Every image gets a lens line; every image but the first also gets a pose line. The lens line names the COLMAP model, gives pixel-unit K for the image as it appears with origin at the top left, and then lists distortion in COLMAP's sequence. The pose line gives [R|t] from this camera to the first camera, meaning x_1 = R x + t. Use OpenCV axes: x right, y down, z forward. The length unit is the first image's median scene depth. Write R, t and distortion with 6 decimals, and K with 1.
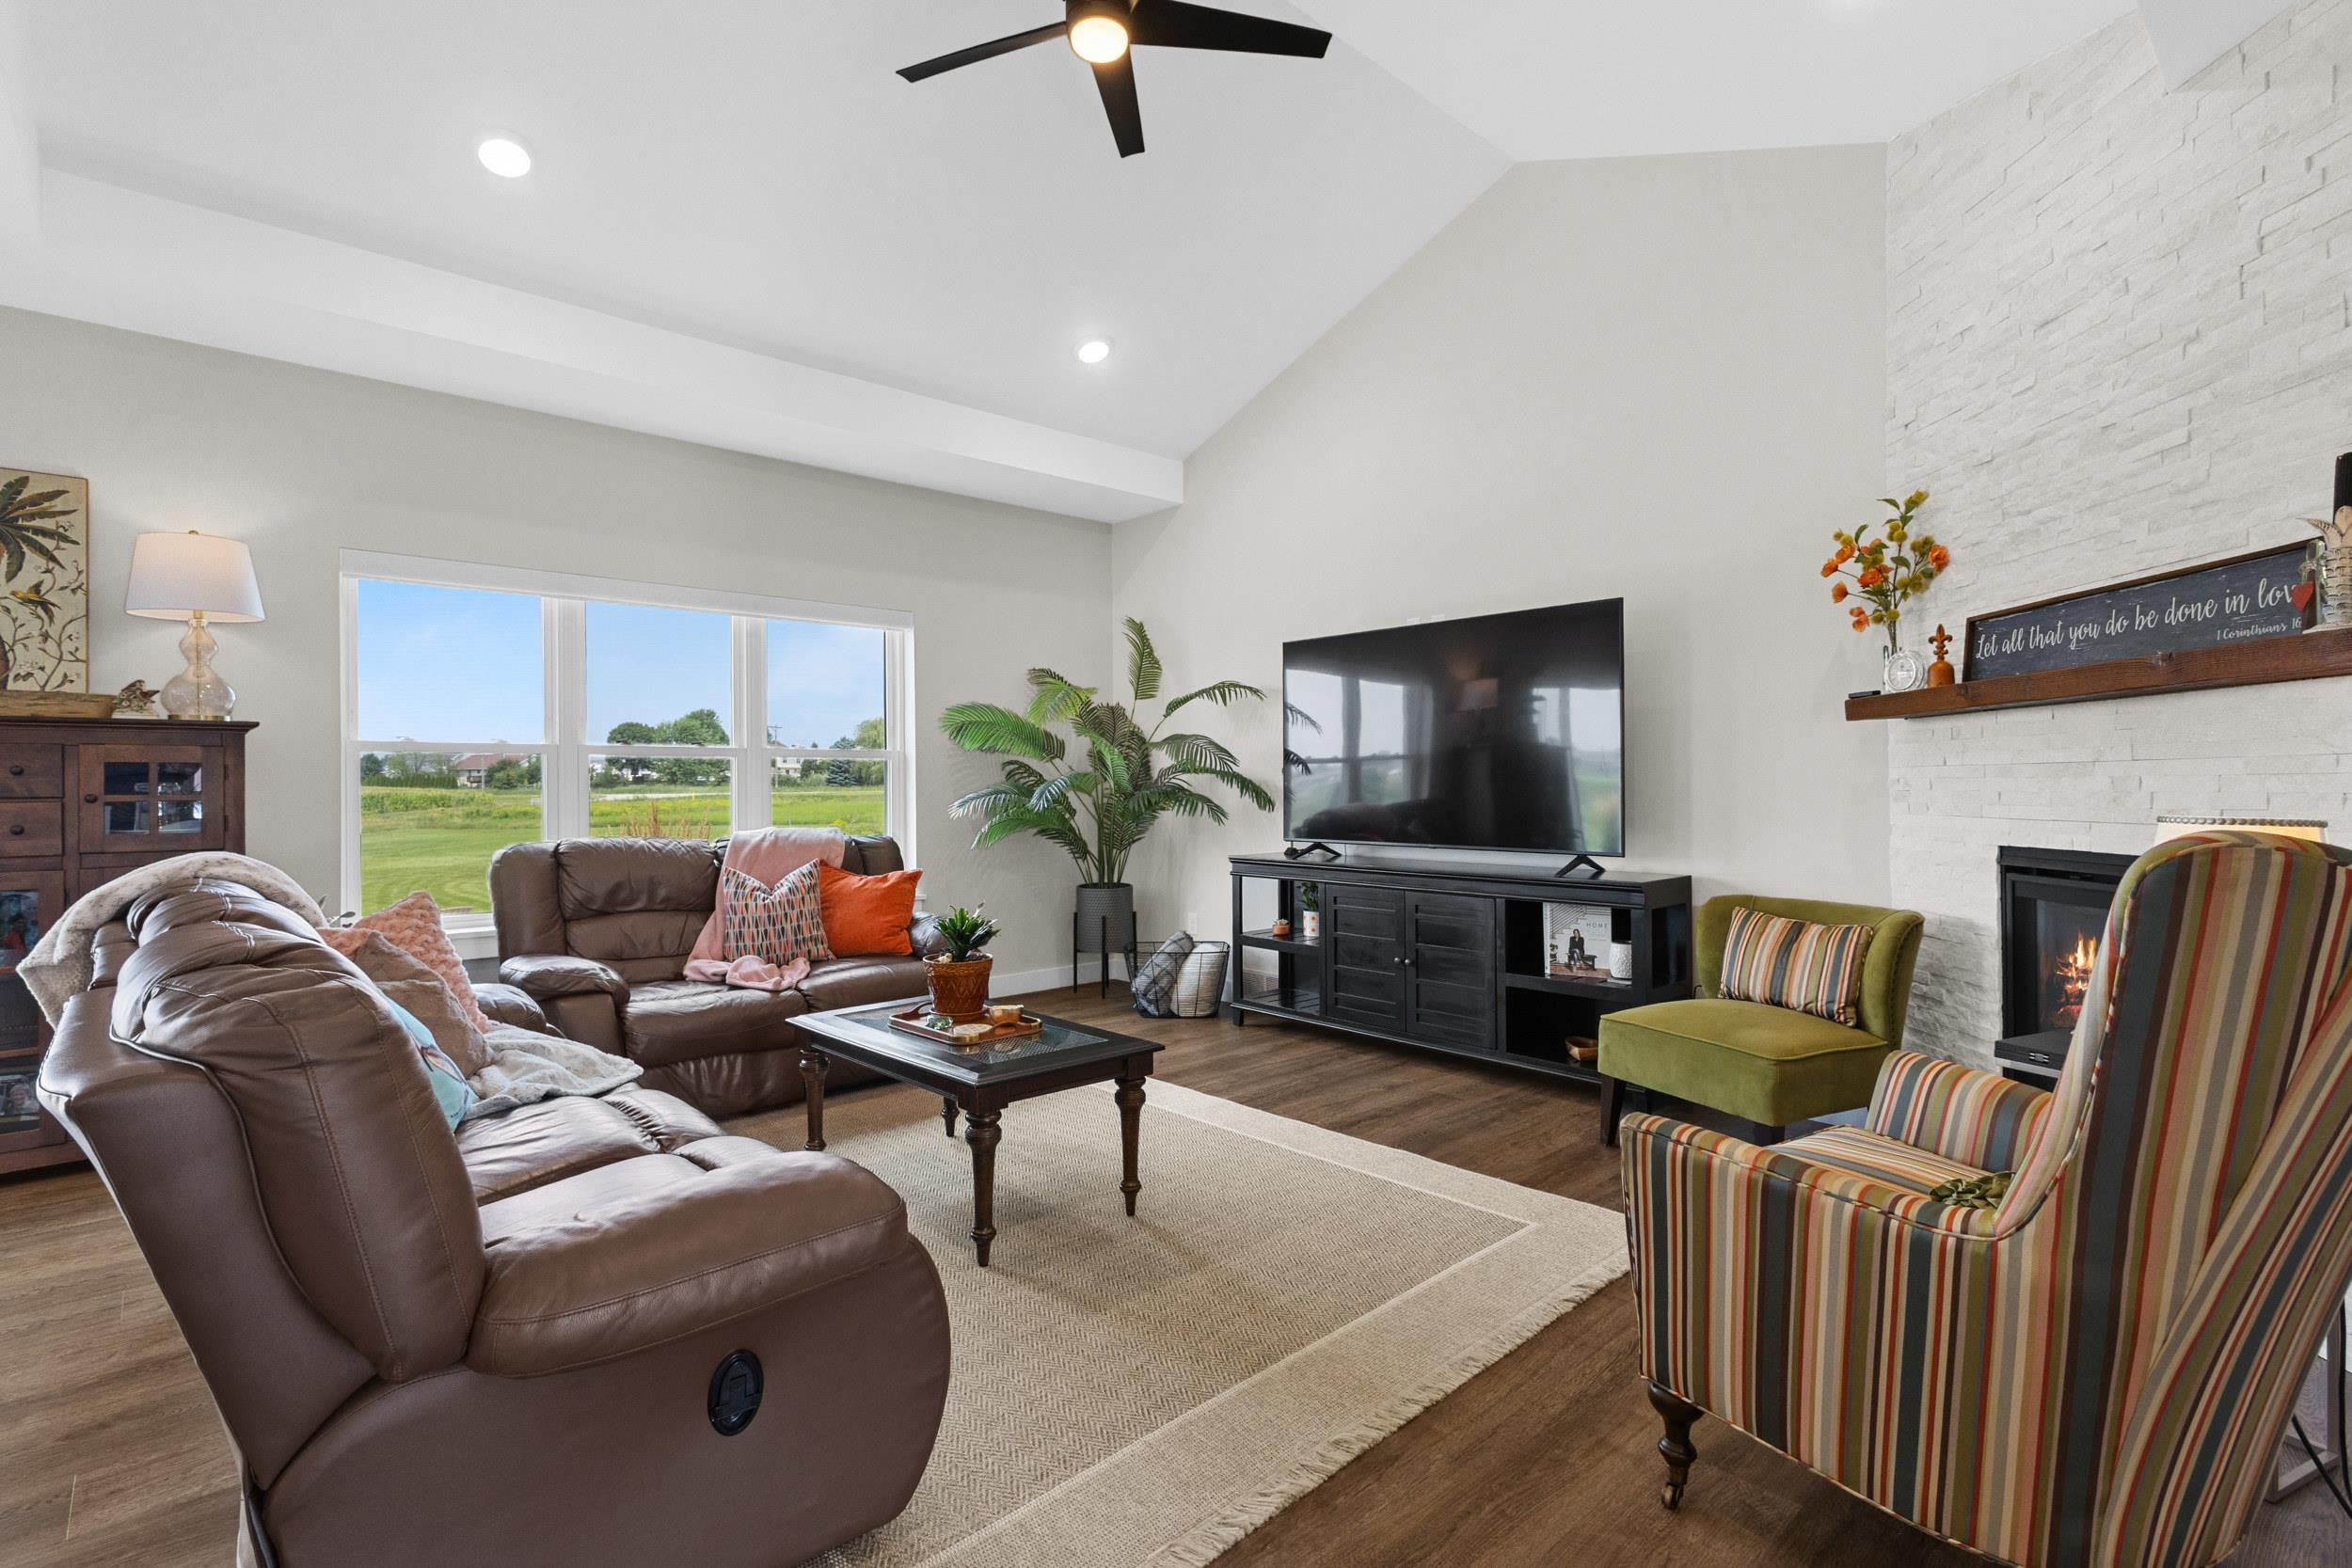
lens RADIAL K [[1084.7, 0, 1176.0], [0, 1084.7, 784.0], [0, 0, 1]] dist [0.004857, 0.000005]
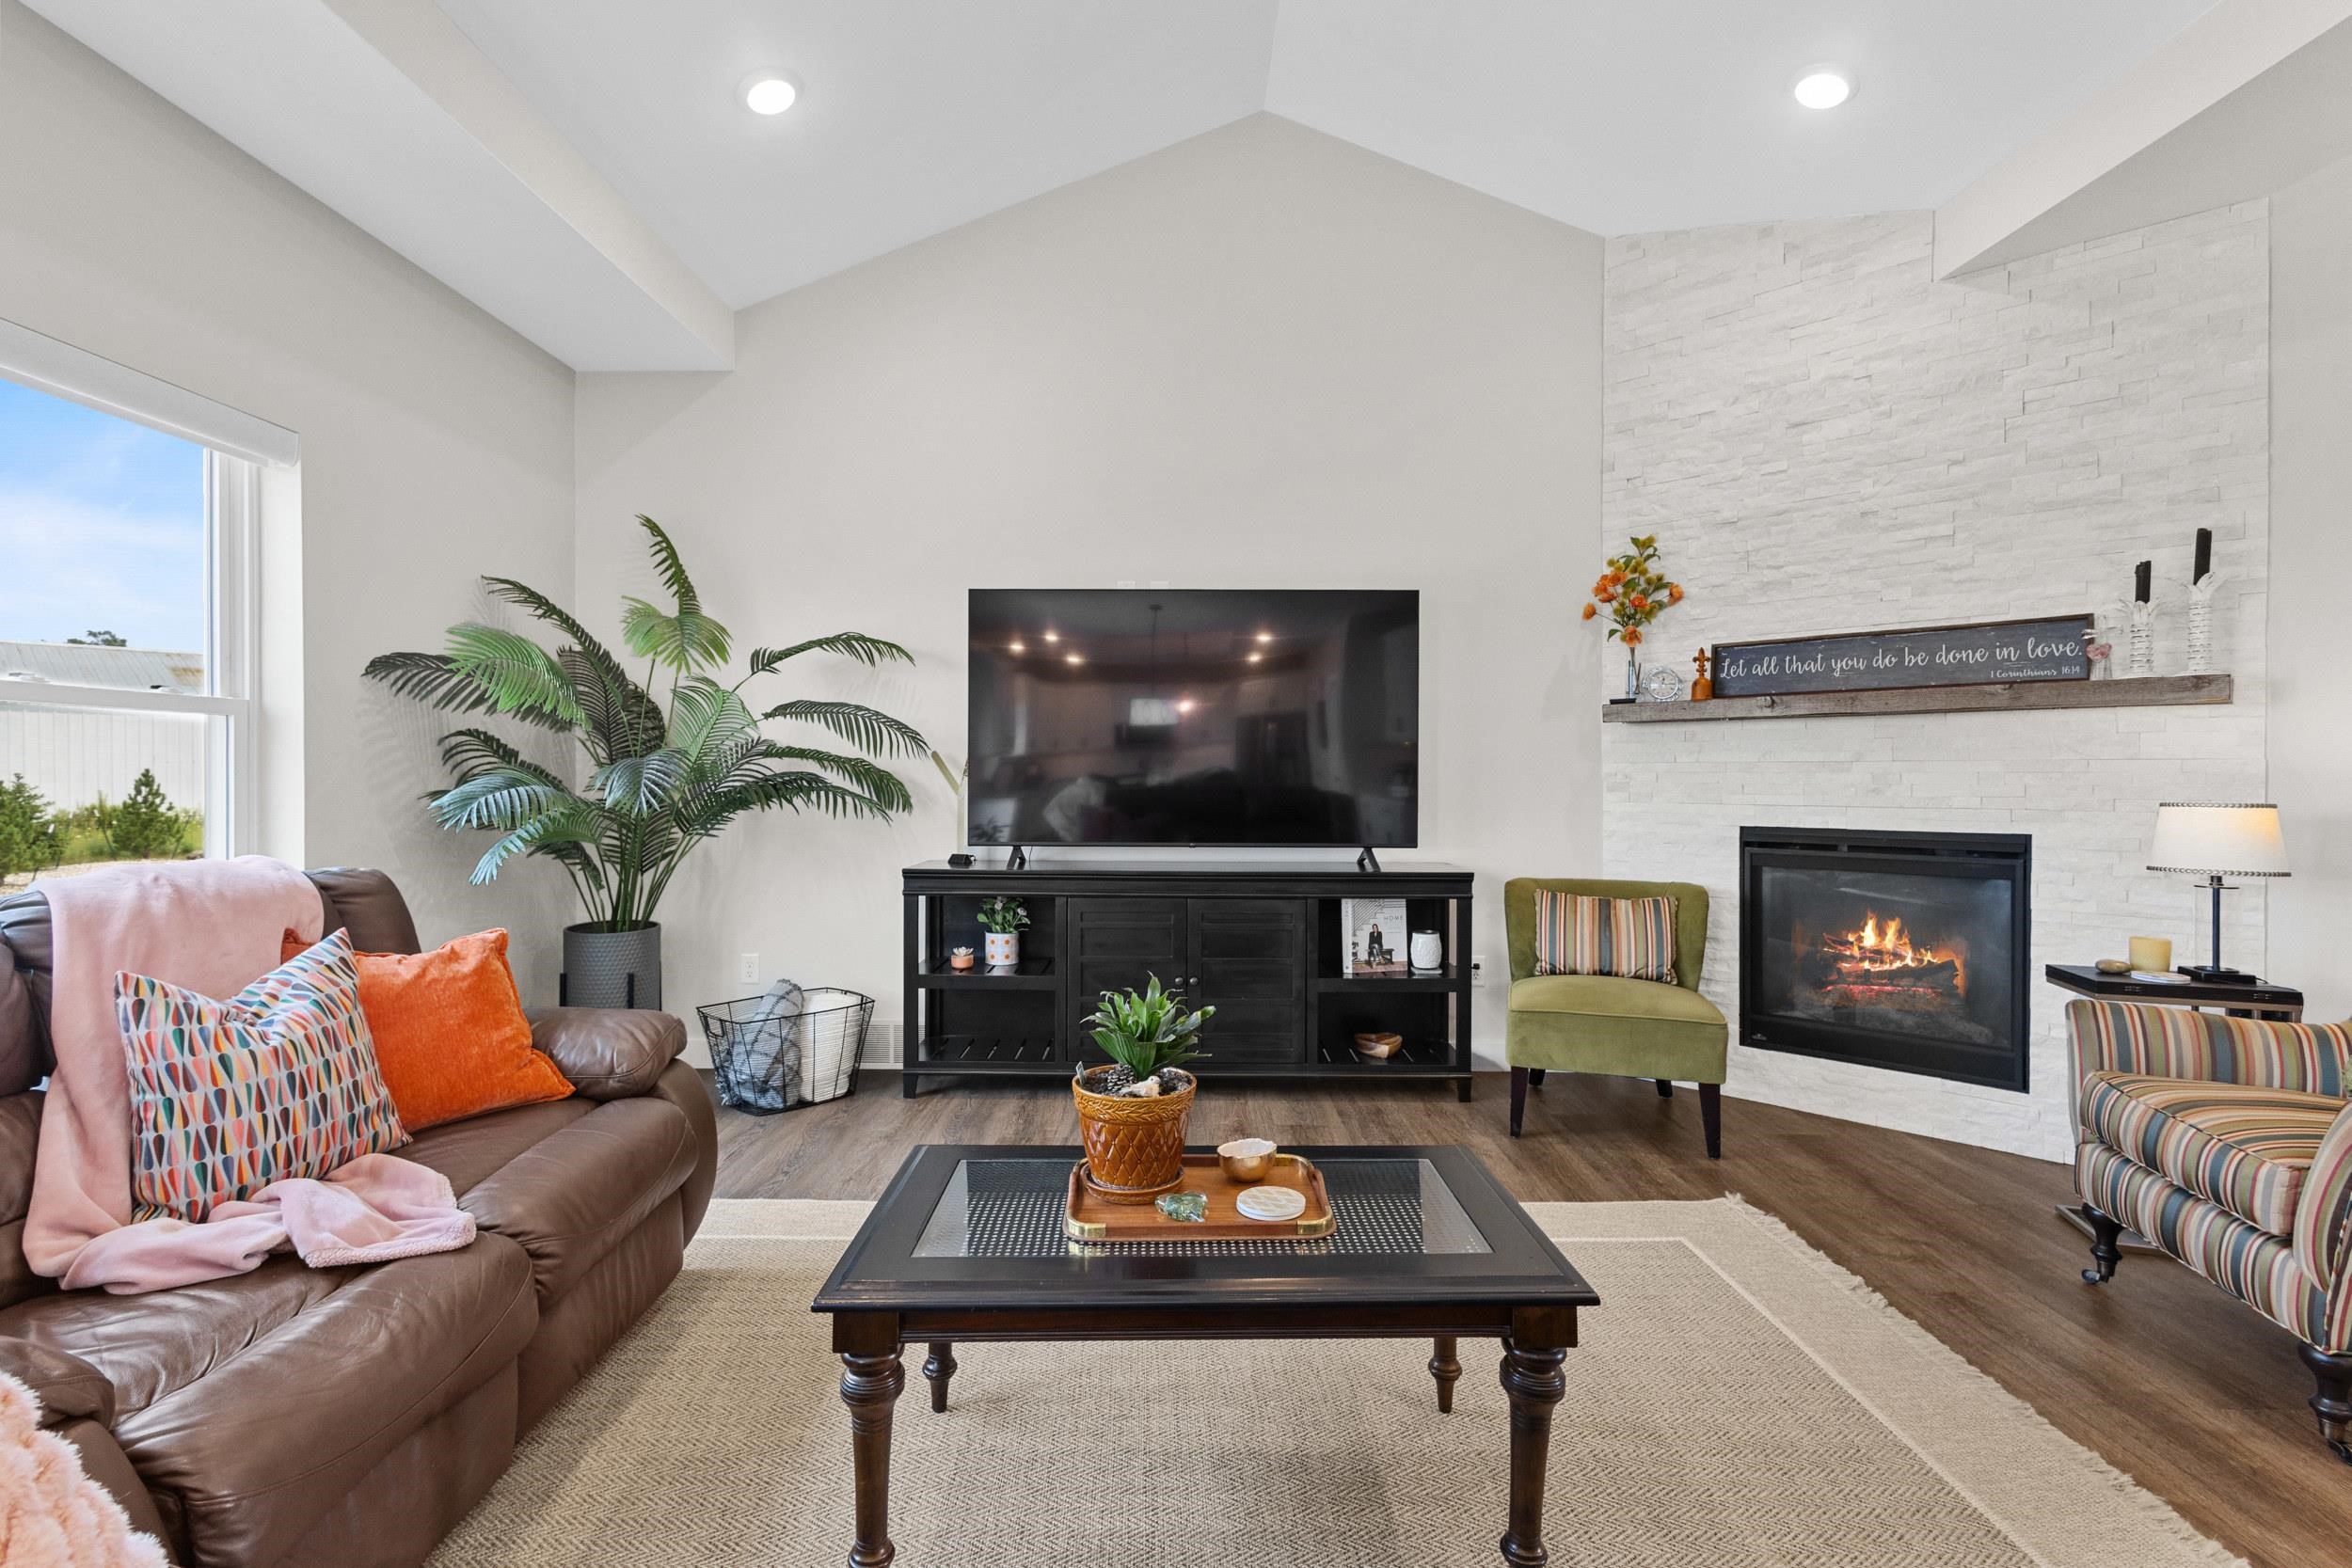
lens RADIAL K [[1067.5, 0, 1168.1], [0, 1067.5, 778.5], [0, 0, 1]] dist [0.004344, -0.000116]
pose [[0.682266, 0.004039, 0.731093, -0.562337], [-0.006996, 0.999975, 0.001004, 0.003911], [-0.731071, -0.005800, 0.682277, 0.586700]]
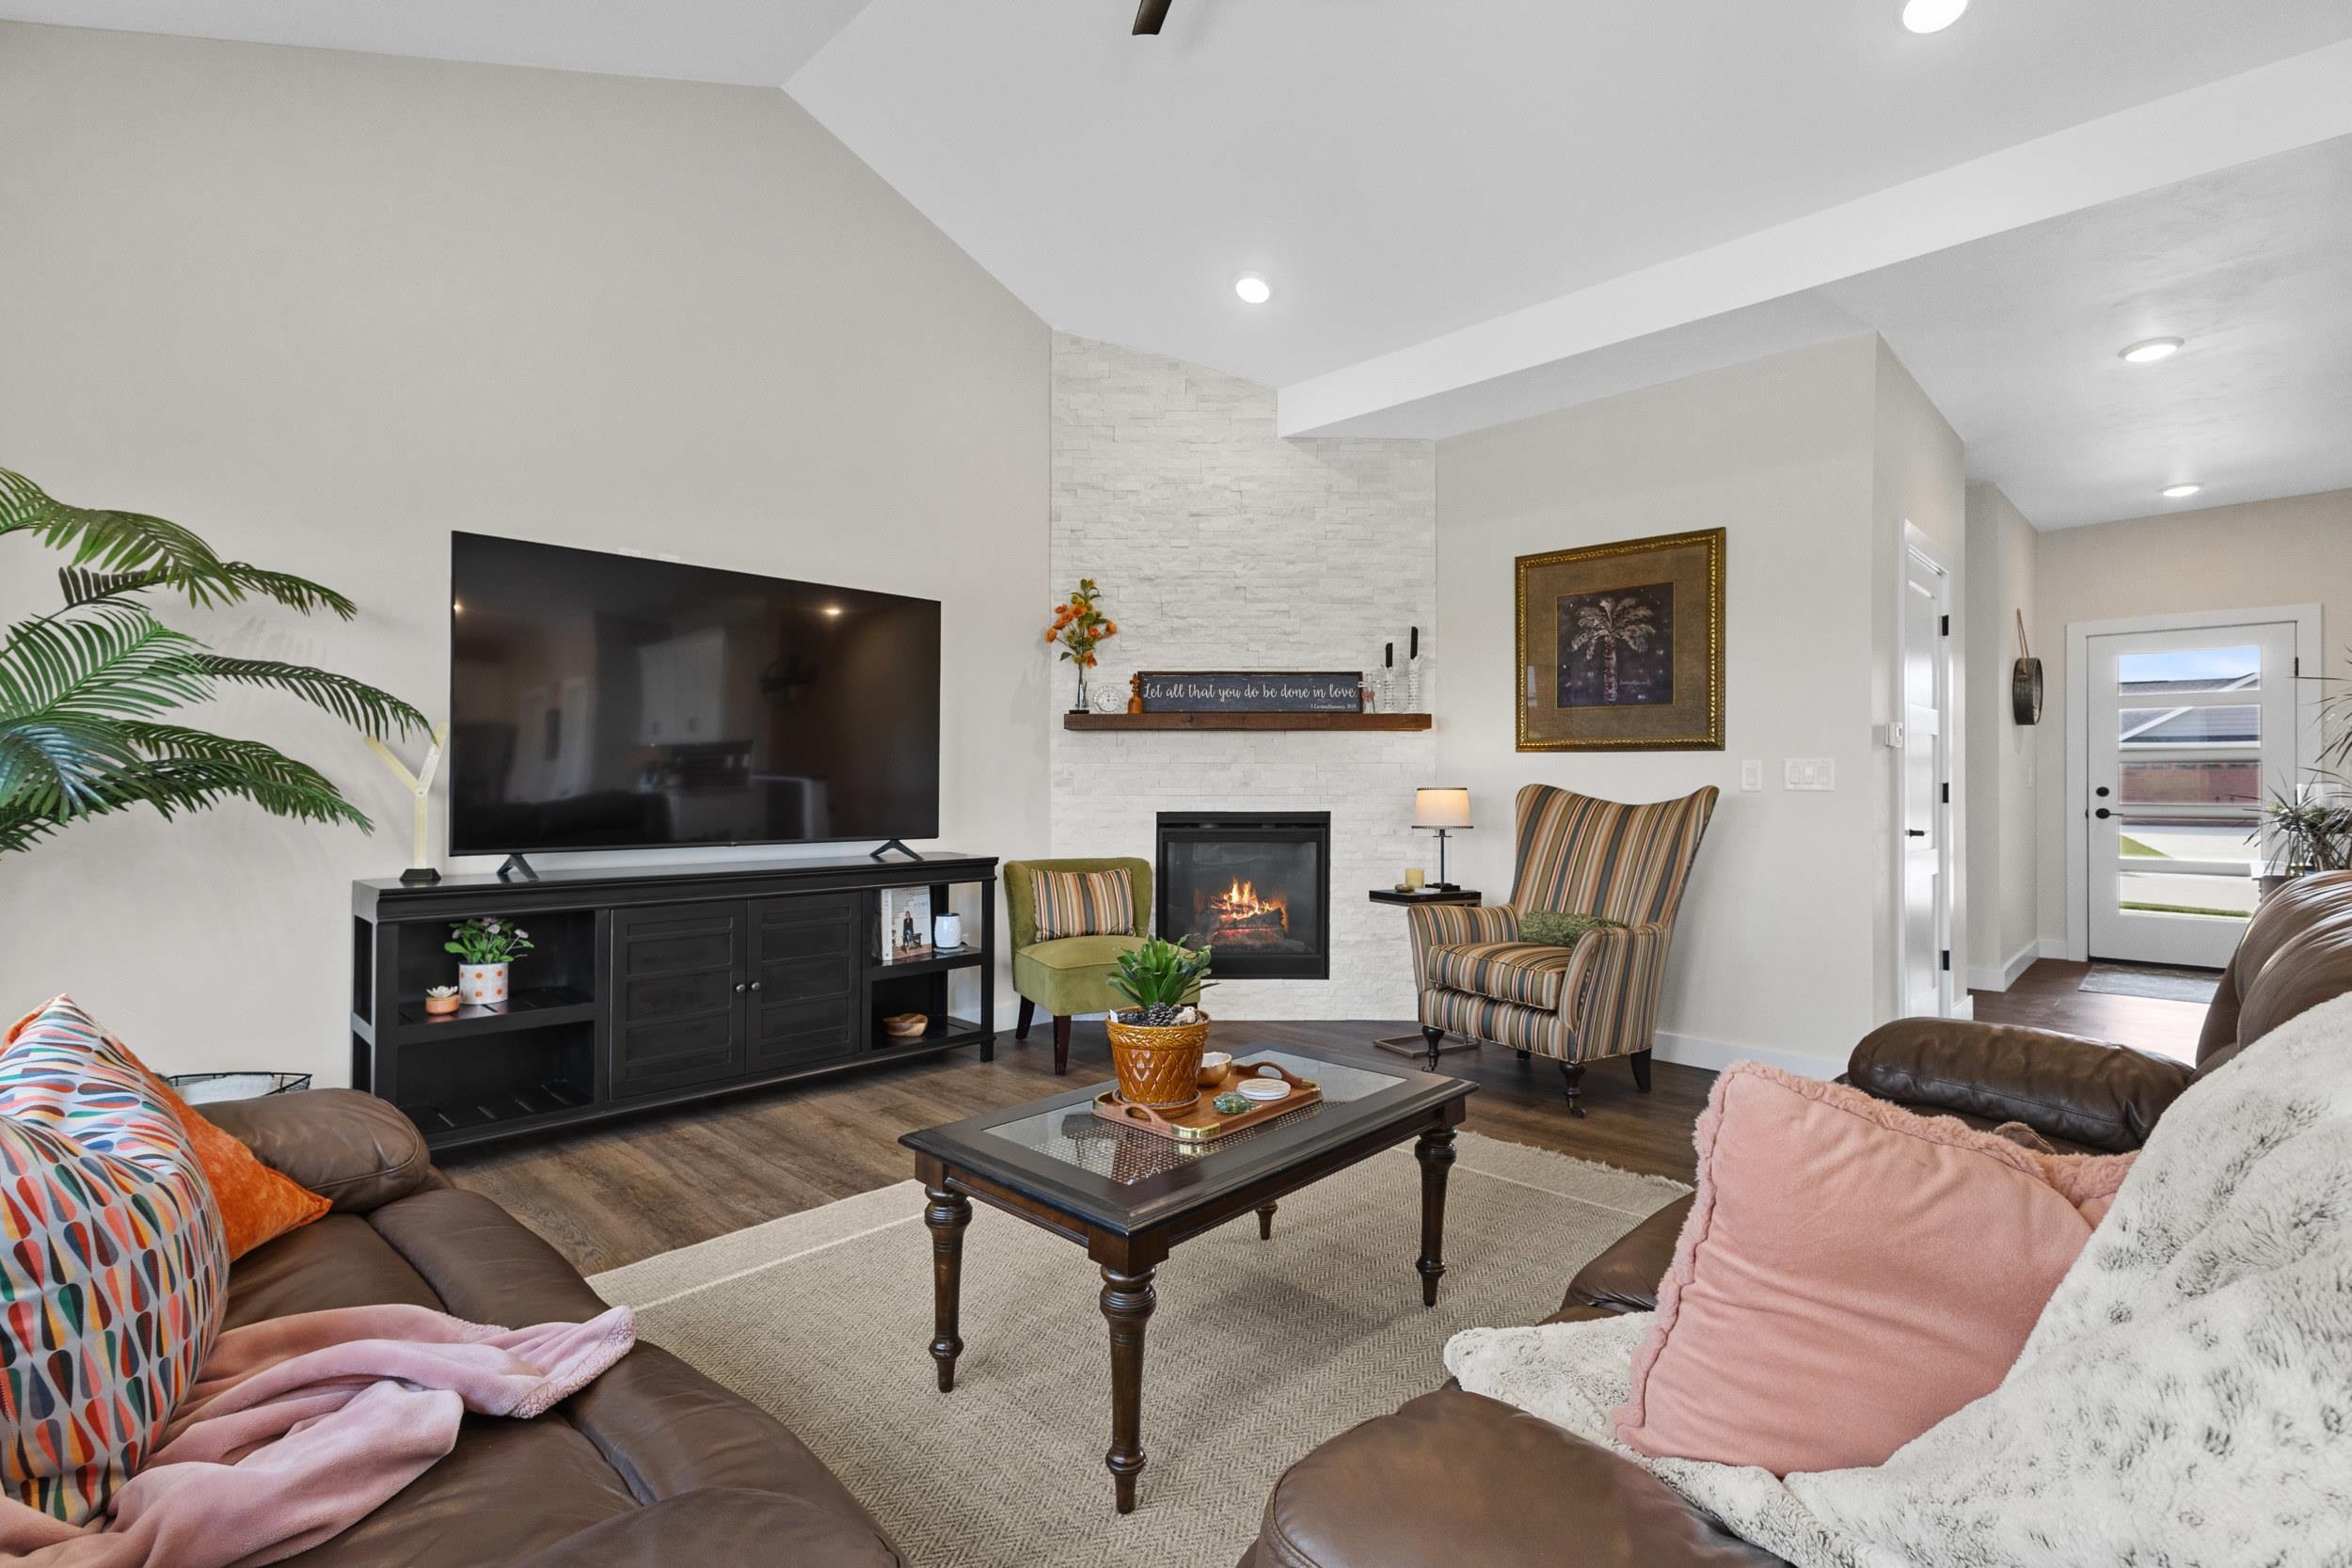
lens RADIAL K [[1076.2, 0, 1160.3], [0, 1076.2, 774.6], [0, 0, 1]] dist [0.000007, -0.000236]
pose [[-0.042331, 0.014634, 0.998996, -0.813873], [-0.003755, 0.999883, -0.014806, 0.021971], [-0.999097, -0.004378, -0.042271, 0.979548]]
